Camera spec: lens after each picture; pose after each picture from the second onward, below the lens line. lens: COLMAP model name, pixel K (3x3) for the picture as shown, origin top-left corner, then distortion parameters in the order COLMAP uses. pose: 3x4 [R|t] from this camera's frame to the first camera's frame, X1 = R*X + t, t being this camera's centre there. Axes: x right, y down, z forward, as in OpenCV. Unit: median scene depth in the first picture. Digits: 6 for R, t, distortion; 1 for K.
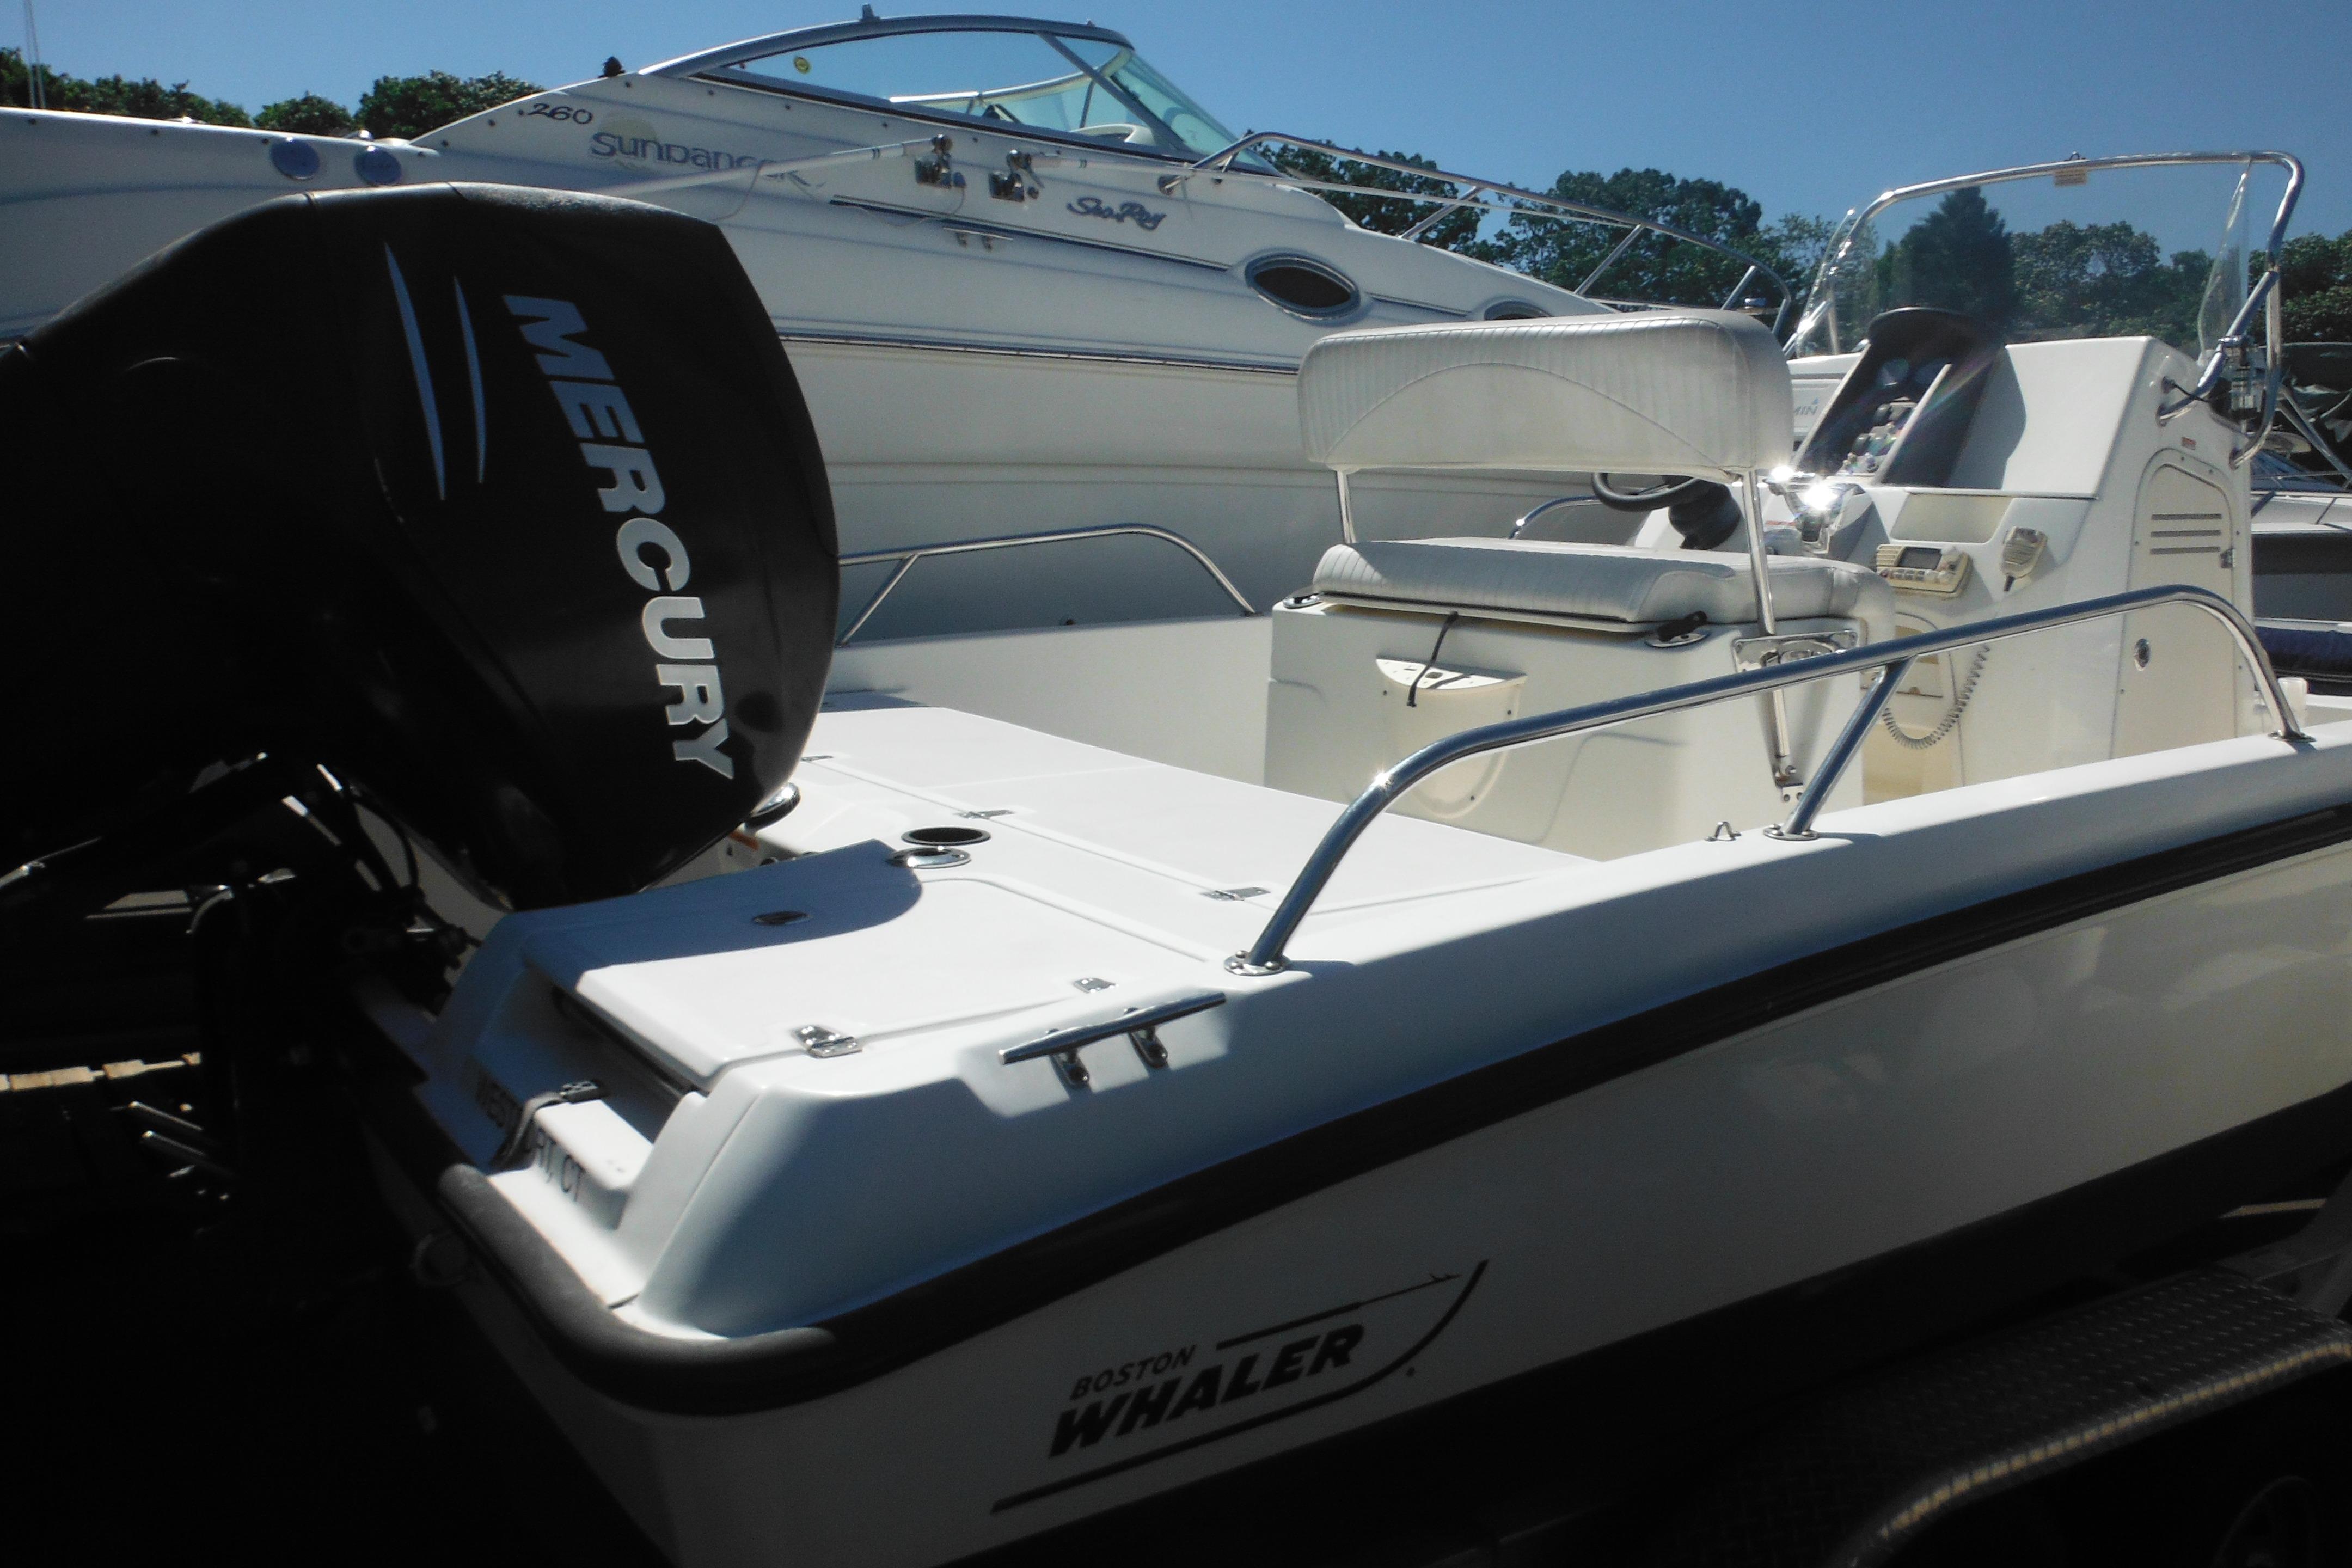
lens RADIAL K [[1849.8, 0, 1120.7], [0, 1849.8, 714.7], [0, 0, 1]] dist [0.006321, 0.005687]
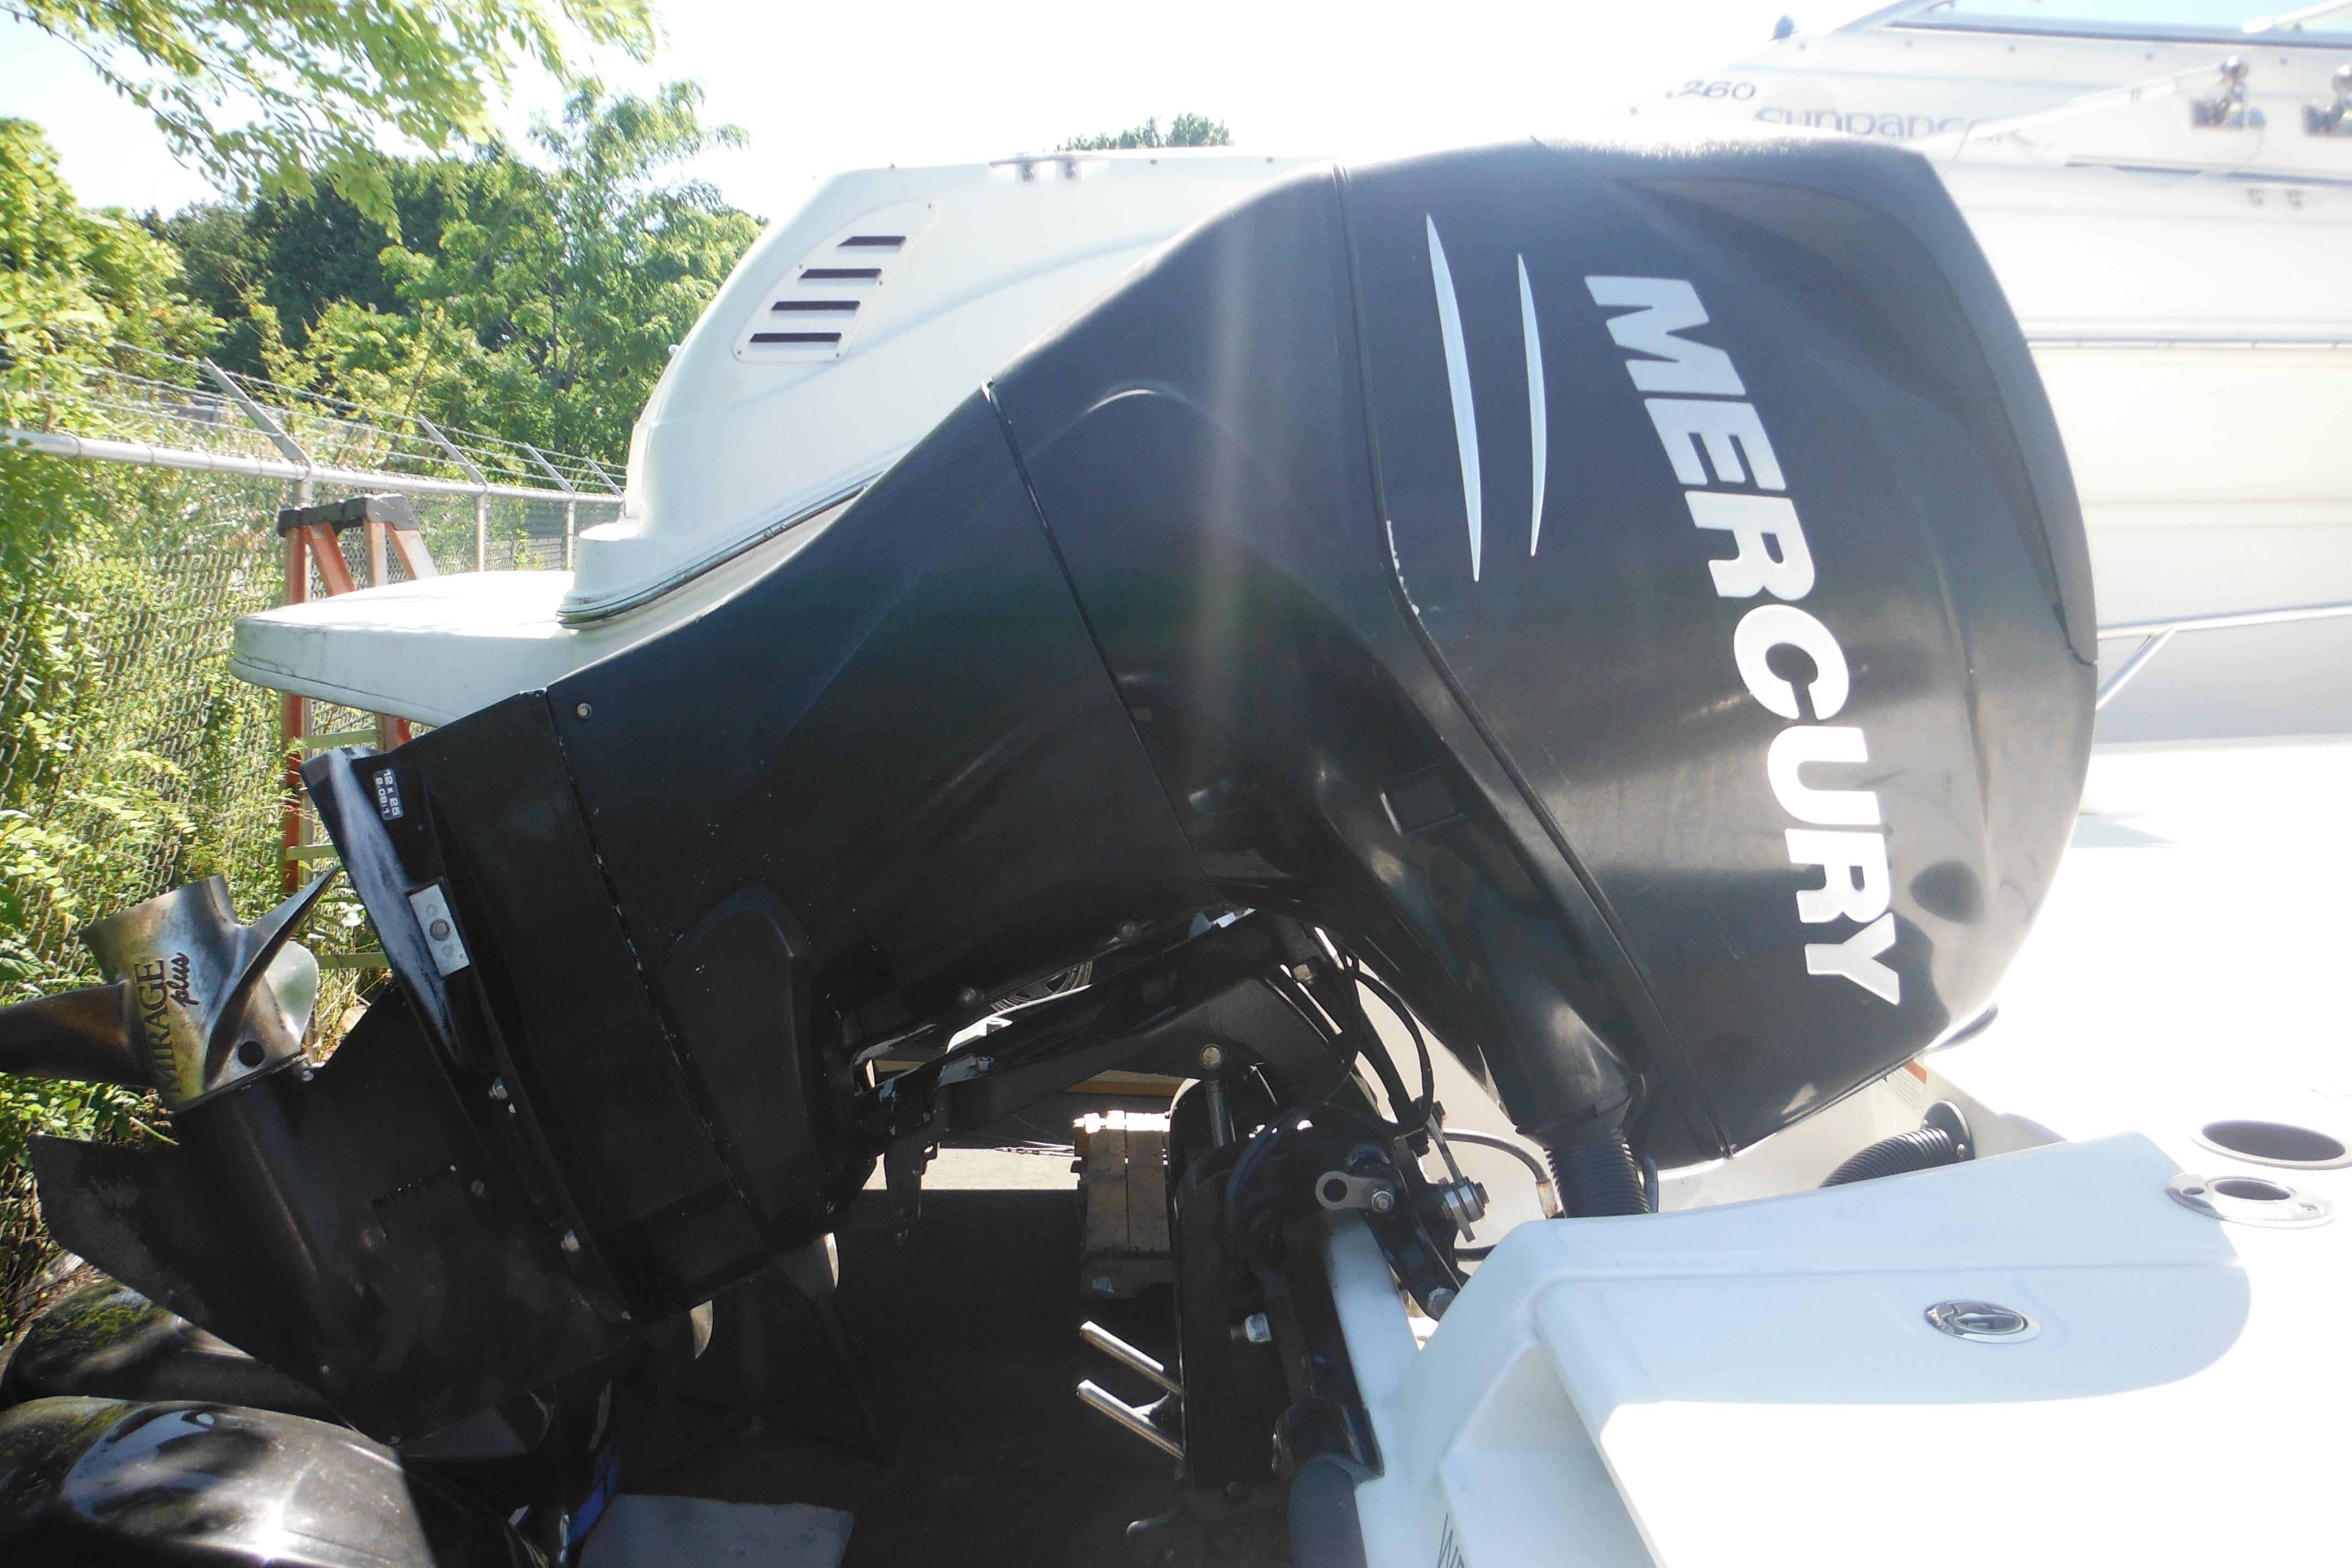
lens RADIAL K [[1849.8, 0, 1120.7], [0, 1849.8, 714.7], [0, 0, 1]] dist [0.006321, 0.005687]
pose [[0.825508, 0.048266, -0.562323, -0.079406], [-0.059370, 0.998235, -0.001475, -0.051853], [0.561260, 0.034603, 0.826916, 0.326294]]
